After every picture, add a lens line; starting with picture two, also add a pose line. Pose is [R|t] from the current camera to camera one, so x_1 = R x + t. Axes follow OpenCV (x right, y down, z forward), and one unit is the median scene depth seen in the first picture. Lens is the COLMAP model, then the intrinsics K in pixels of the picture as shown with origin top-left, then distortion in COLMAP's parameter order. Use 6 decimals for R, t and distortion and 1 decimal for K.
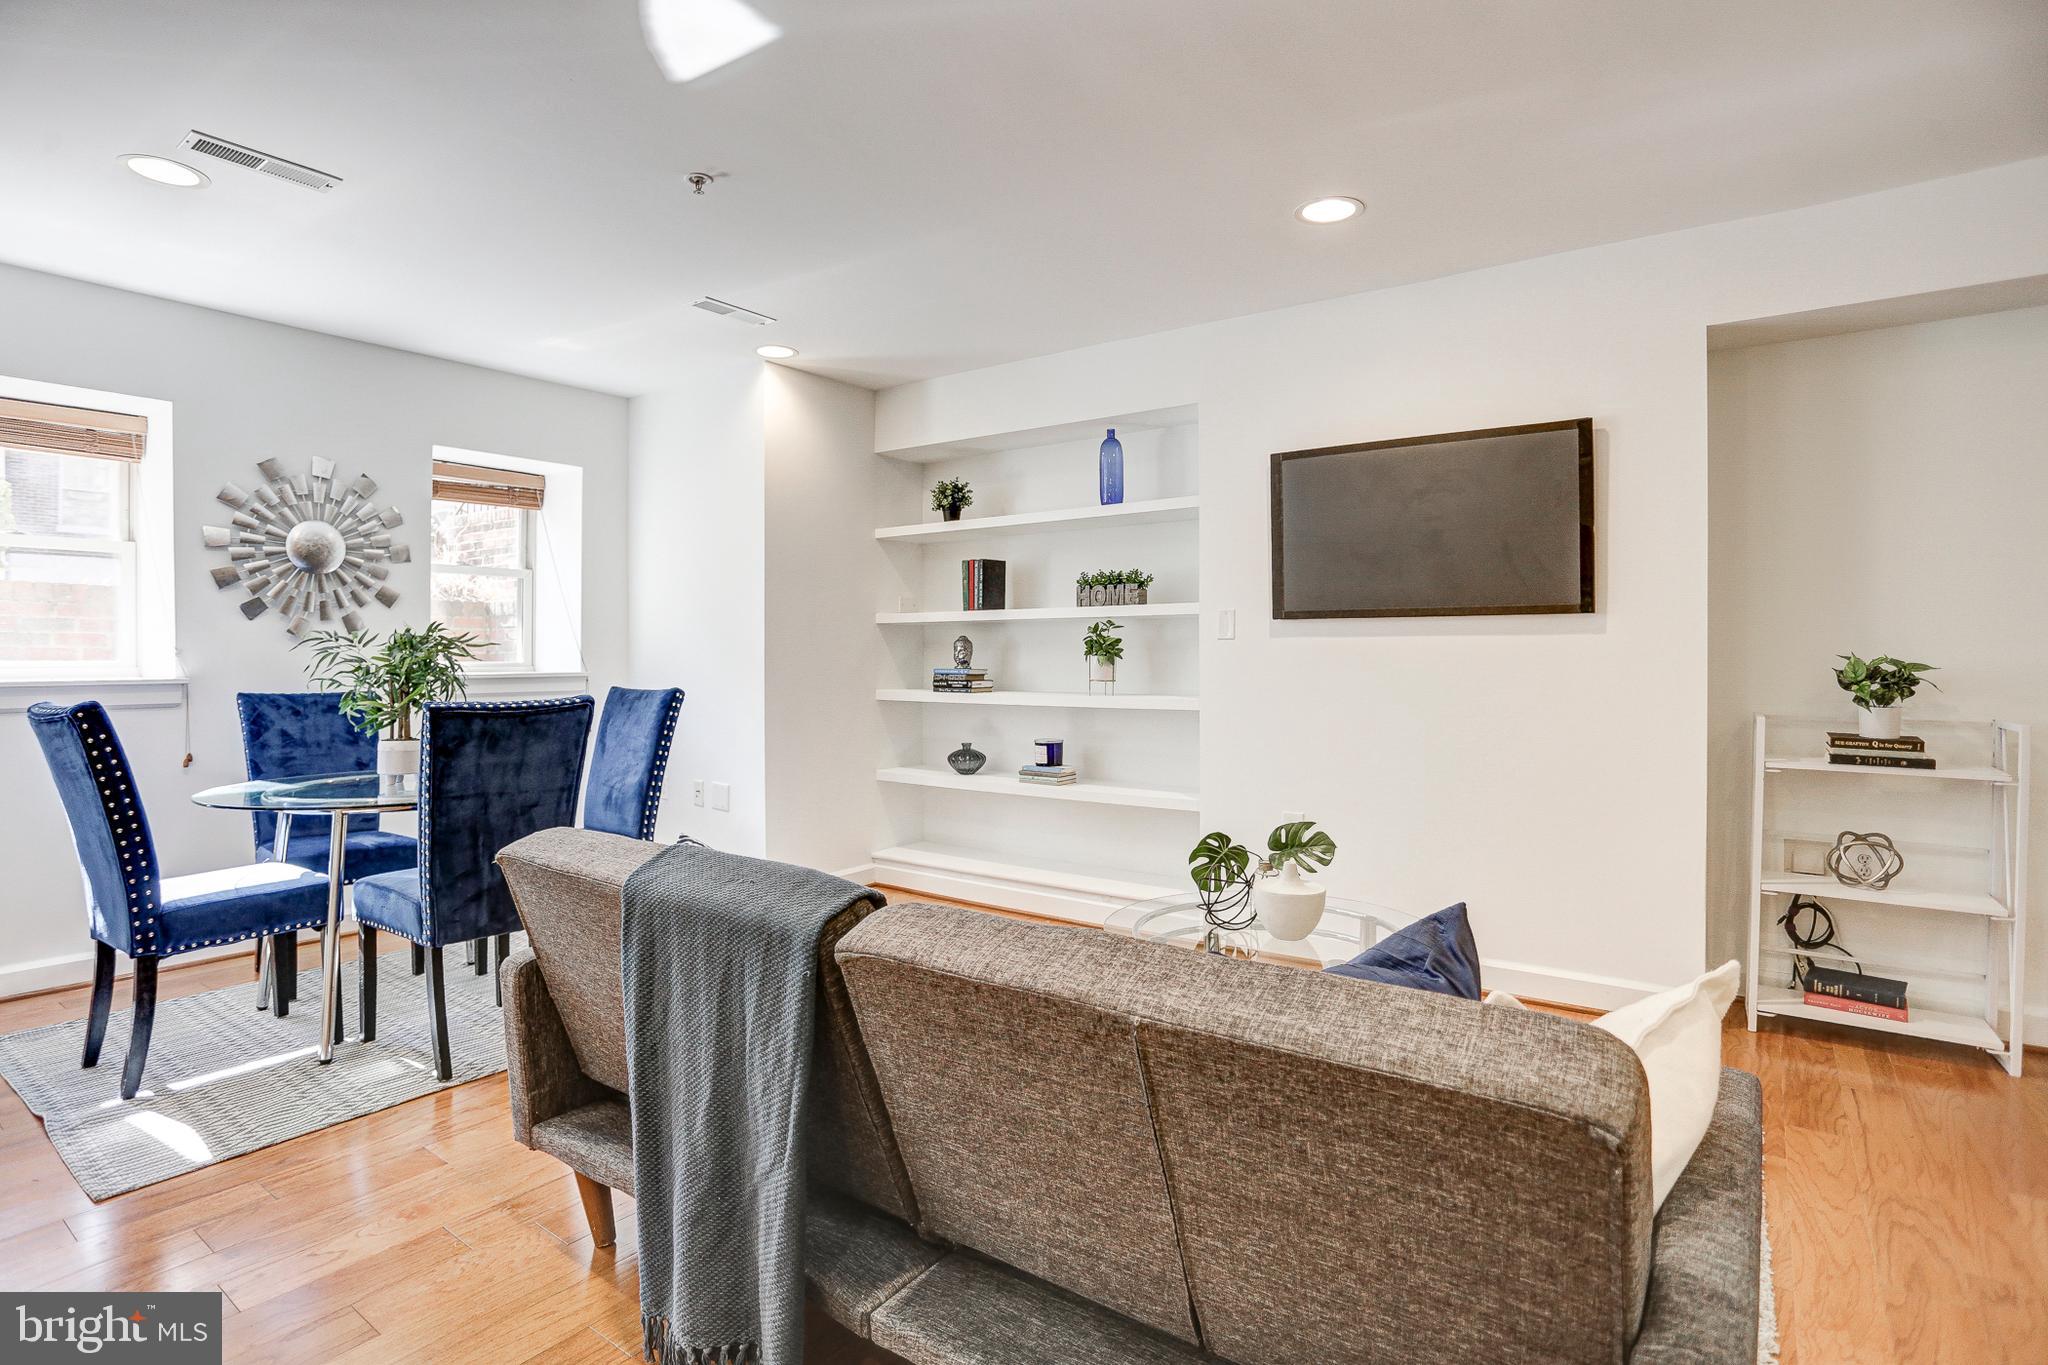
lens RADIAL K [[1028.2, 0, 1011.2], [0, 1028.2, 659.4], [0, 0, 1]] dist [-0.064705, 0.027731]
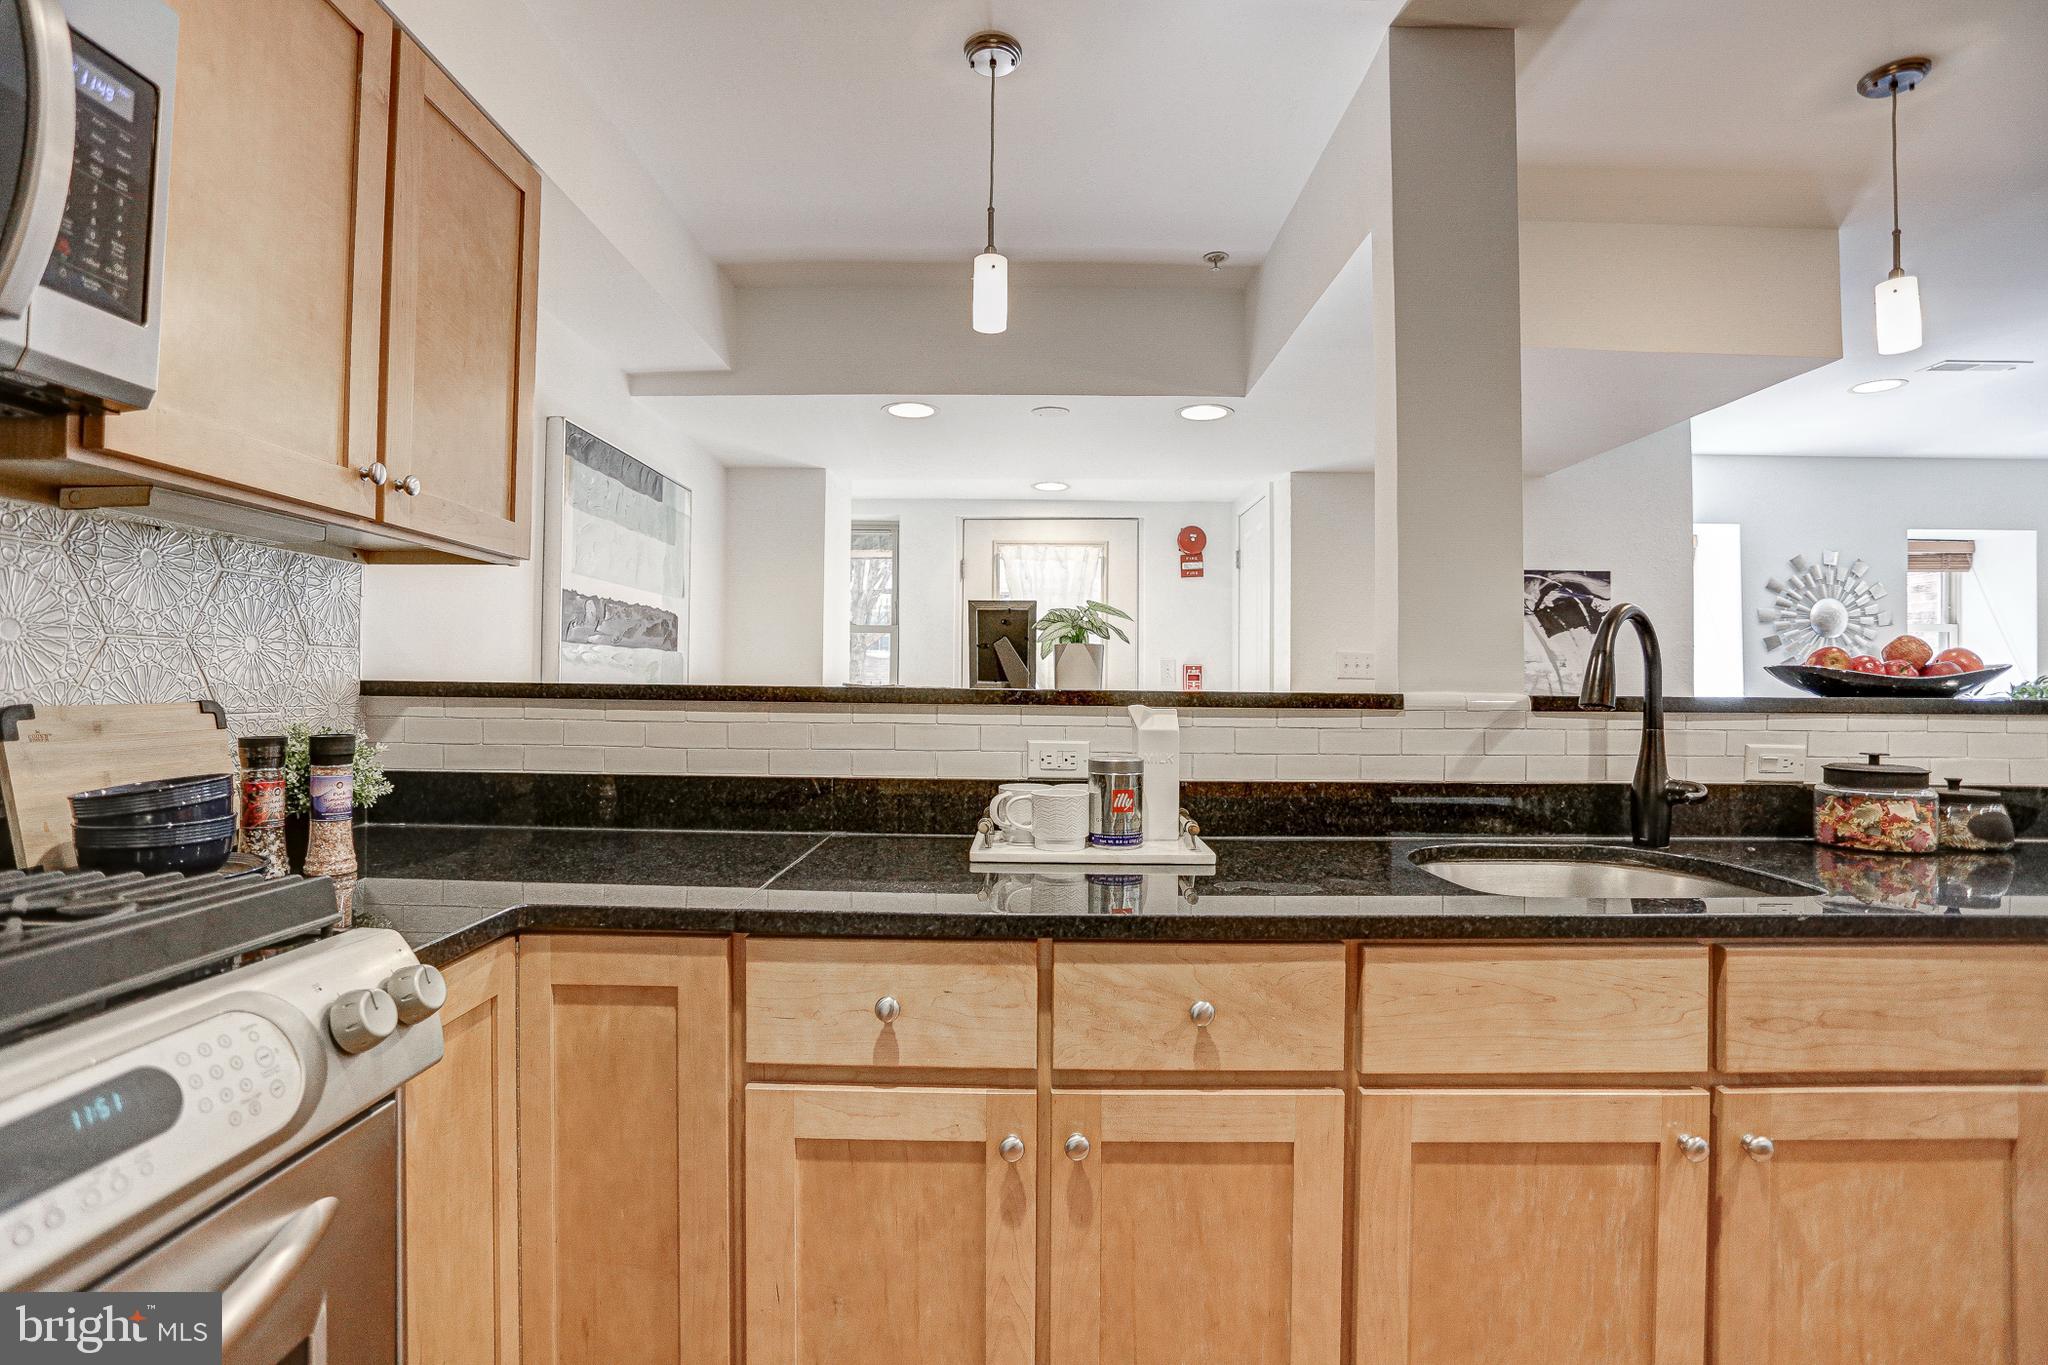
lens RADIAL K [[1003.9, 0, 1019.6], [0, 1003.9, 672.0], [0, 0, 1]] dist [-0.073041, 0.032155]
pose [[0.593145, -0.007055, -0.805064, -0.309287], [-0.011555, 0.999784, -0.017275, -0.005714], [0.805012, 0.019549, 0.592936, -0.665617]]
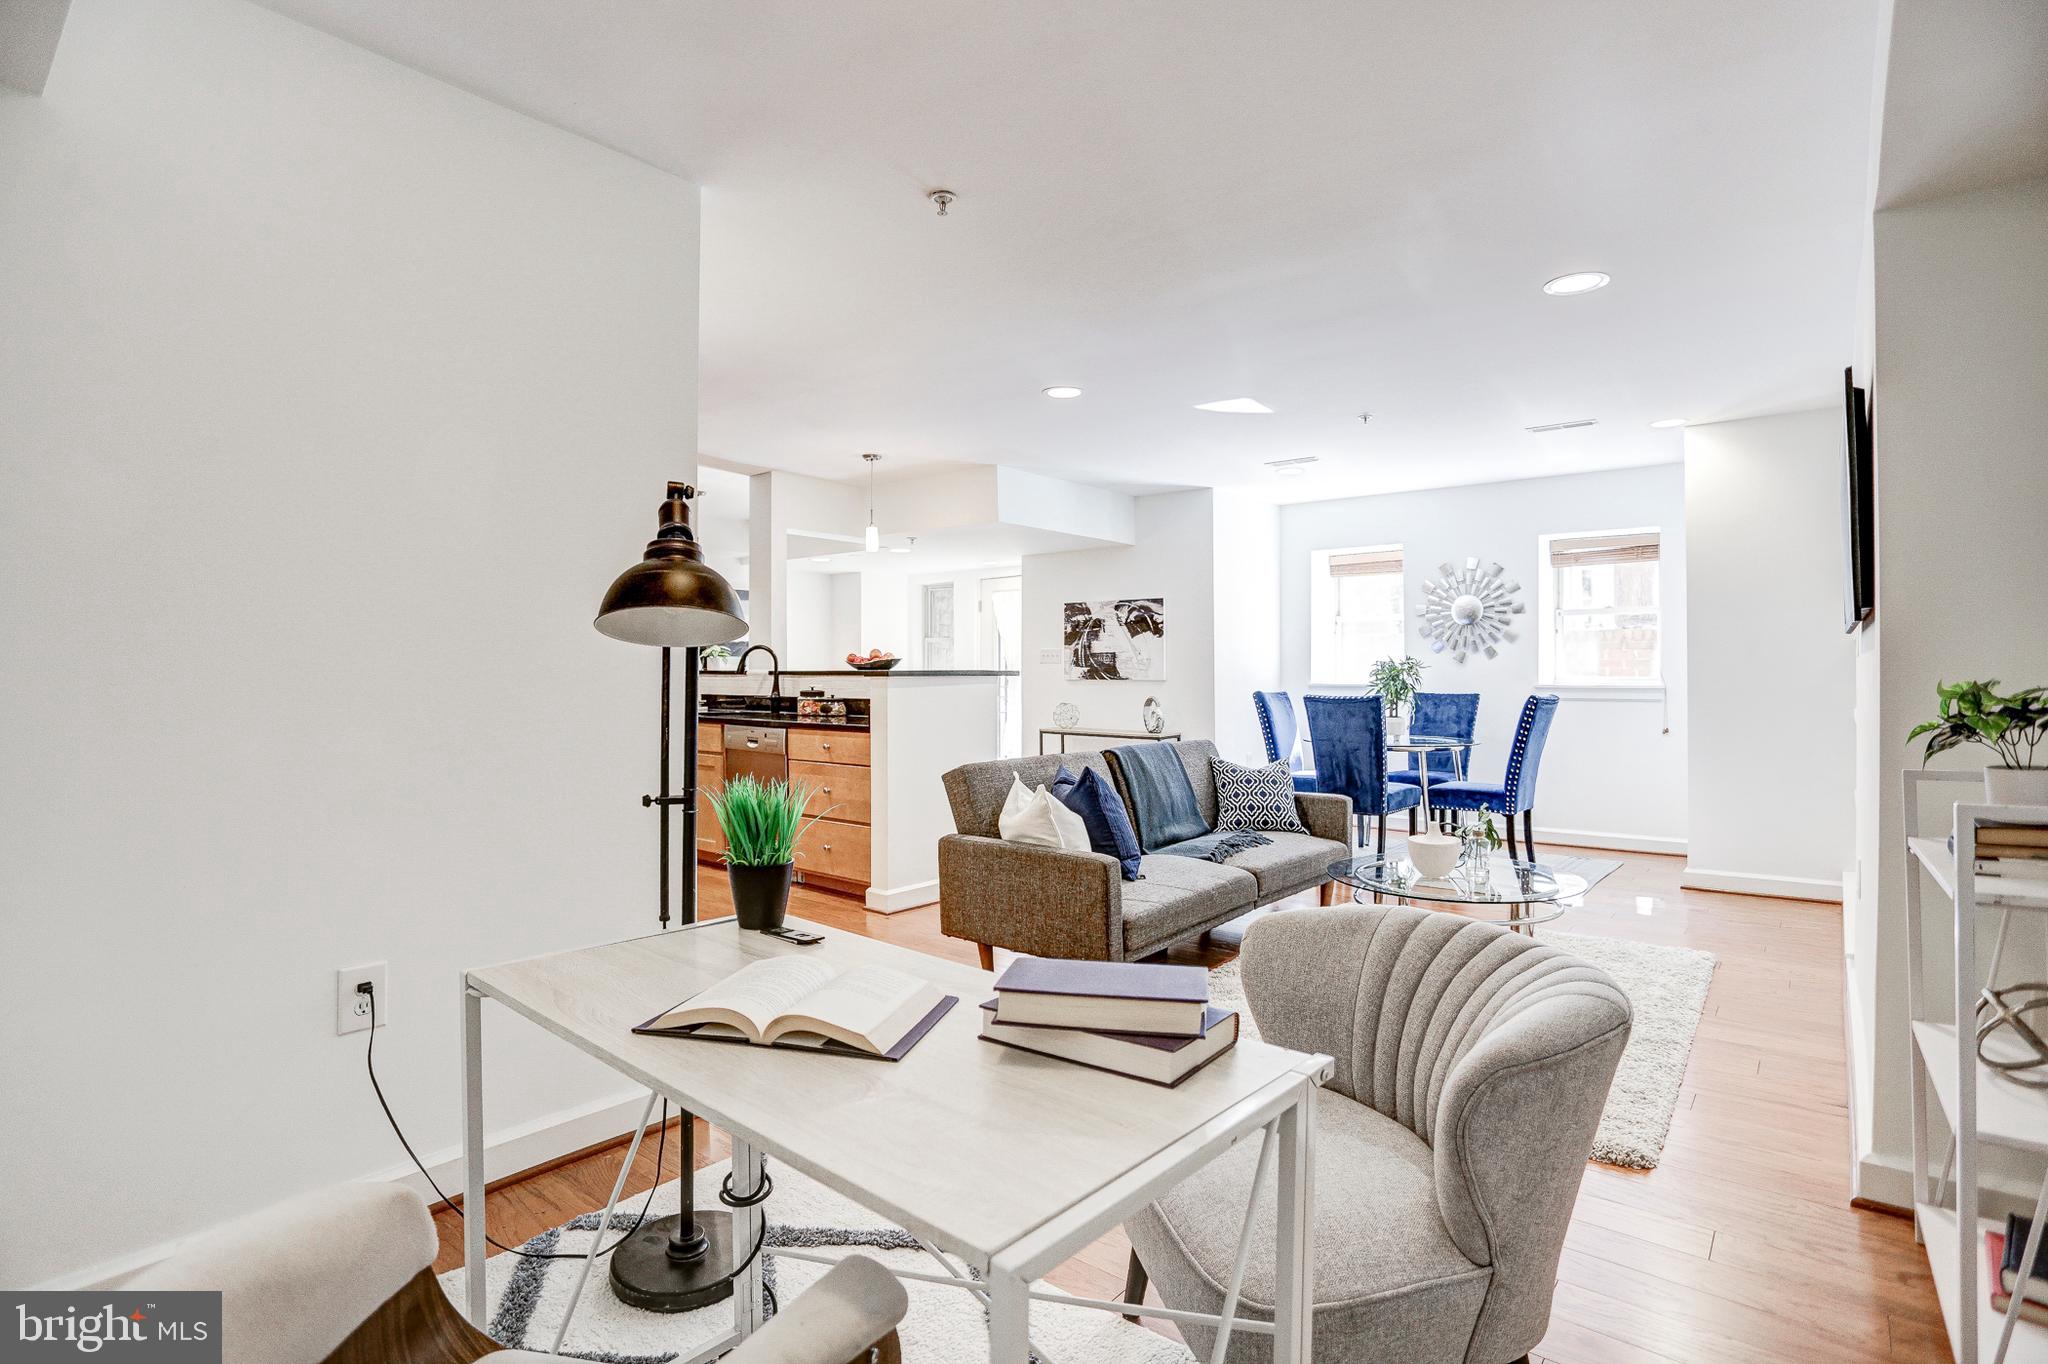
lens RADIAL K [[1006.8, 0, 1040.6], [0, 1006.8, 675.2], [0, 0, 1]] dist [-0.104335, 0.049568]
pose [[-0.040558, 0.004366, -0.999168, 1.109409], [-0.001249, 0.999989, 0.004420, -0.005670], [0.999176, 0.001428, -0.040552, 0.343919]]
